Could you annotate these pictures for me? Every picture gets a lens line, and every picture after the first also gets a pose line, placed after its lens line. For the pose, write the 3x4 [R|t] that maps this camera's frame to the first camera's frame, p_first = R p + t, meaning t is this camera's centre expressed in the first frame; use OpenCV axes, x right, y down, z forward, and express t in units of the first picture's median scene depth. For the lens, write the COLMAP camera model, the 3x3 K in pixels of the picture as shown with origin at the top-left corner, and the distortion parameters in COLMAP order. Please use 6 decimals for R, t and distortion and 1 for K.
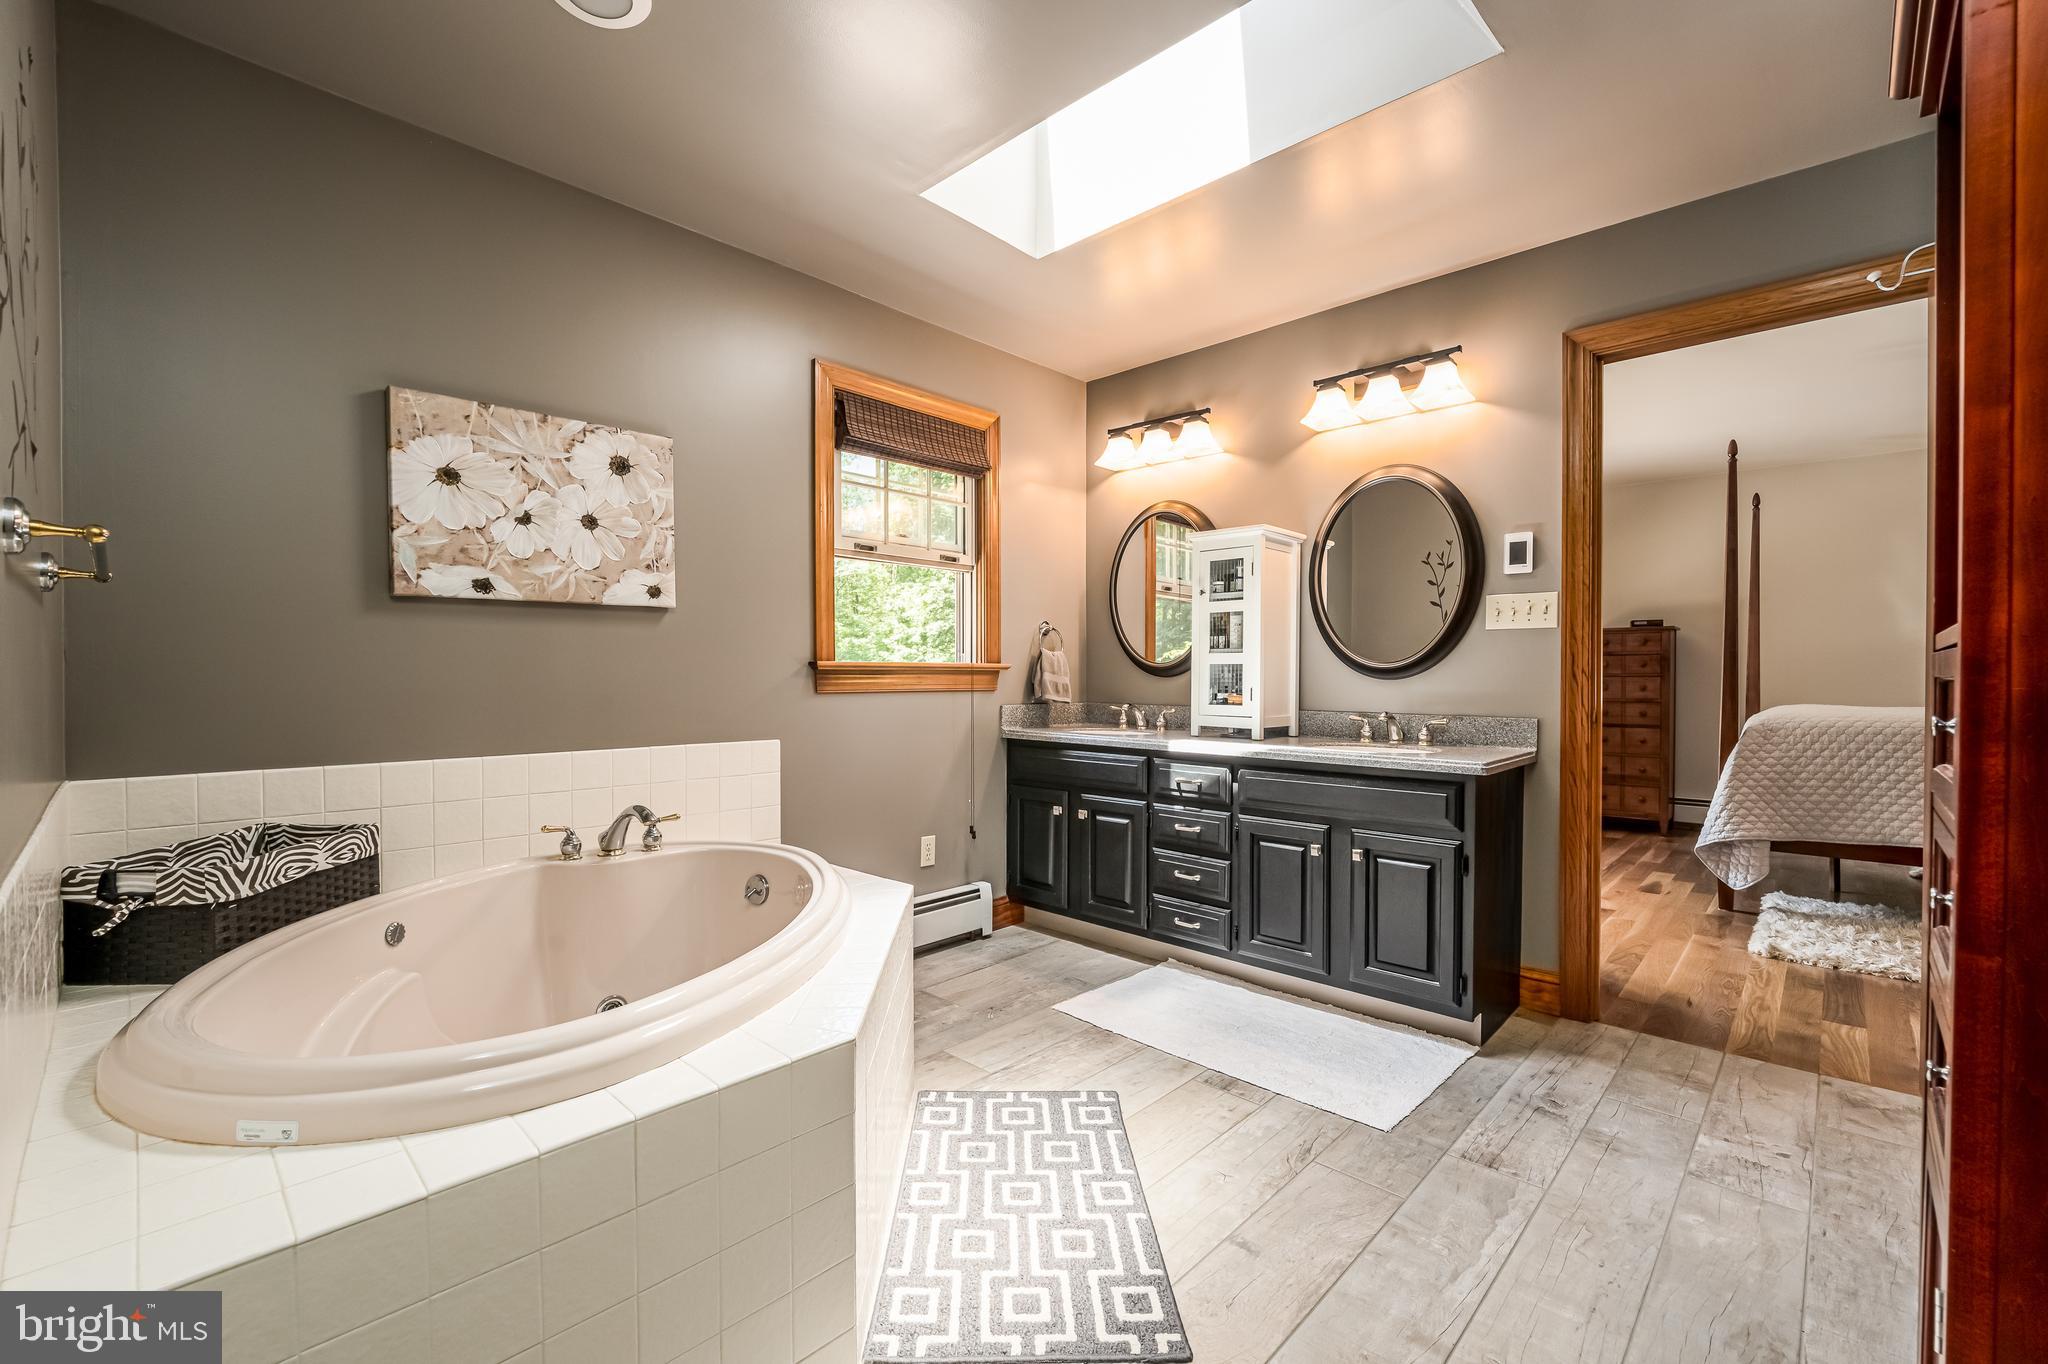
lens RADIAL K [[873.1, 0, 1026.7], [0, 873.1, 694.4], [0, 0, 1]] dist [-0.000338, -0.000108]
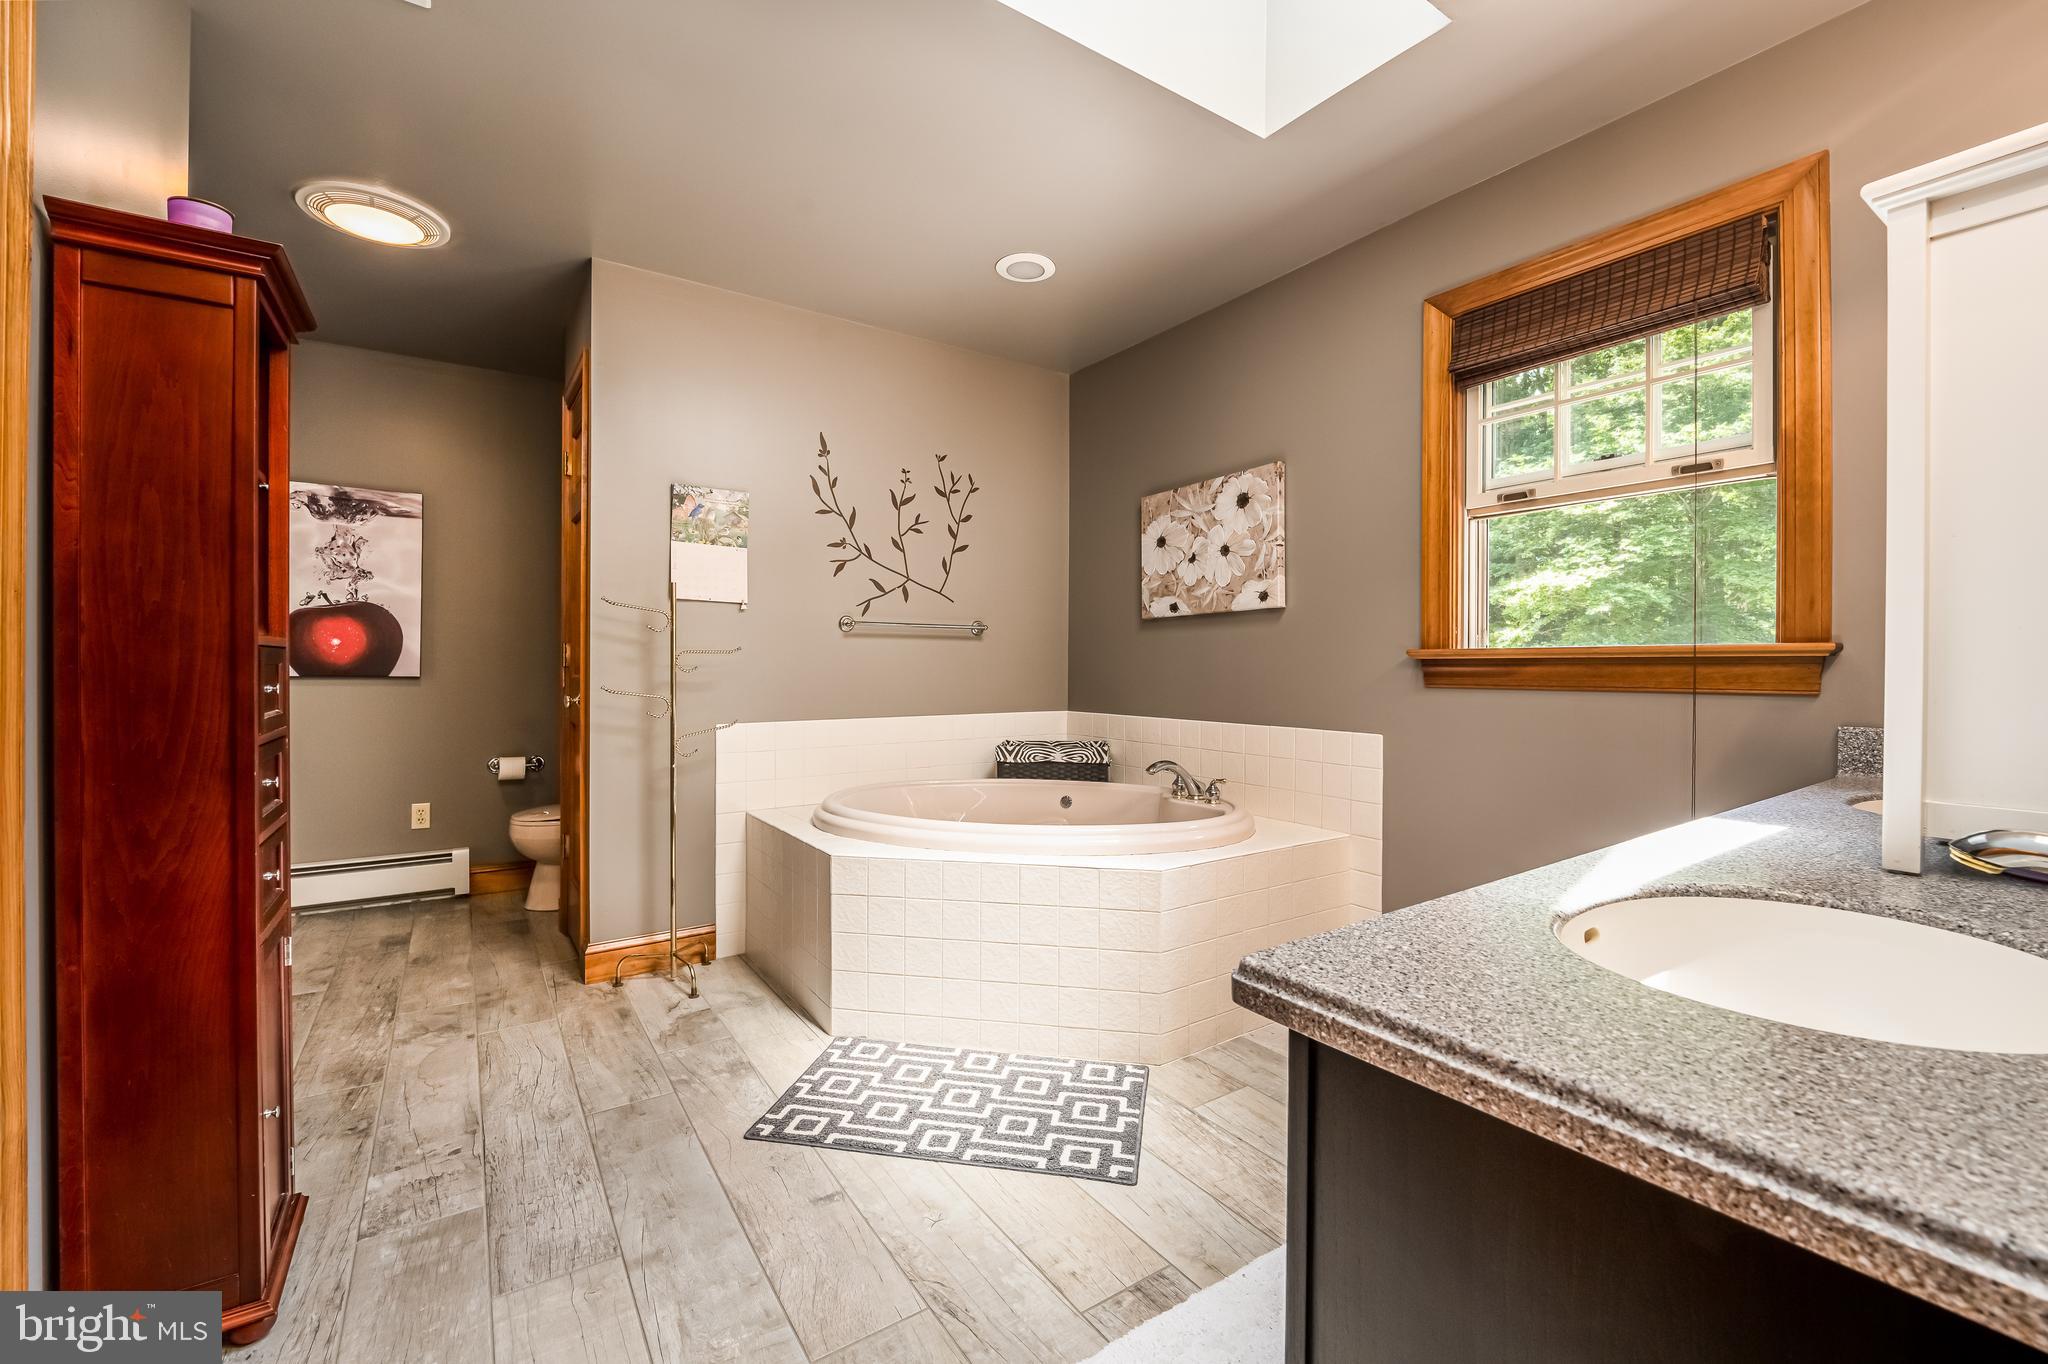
lens RADIAL K [[840.7, 0, 1024.0], [0, 840.7, 682.0], [0, 0, 1]] dist [-0.000131, -0.000087]
pose [[-0.224326, 0.016577, -0.974373, 0.869767], [-0.023686, 0.999467, 0.022457, -0.020412], [0.974226, 0.028117, -0.223813, 1.059815]]
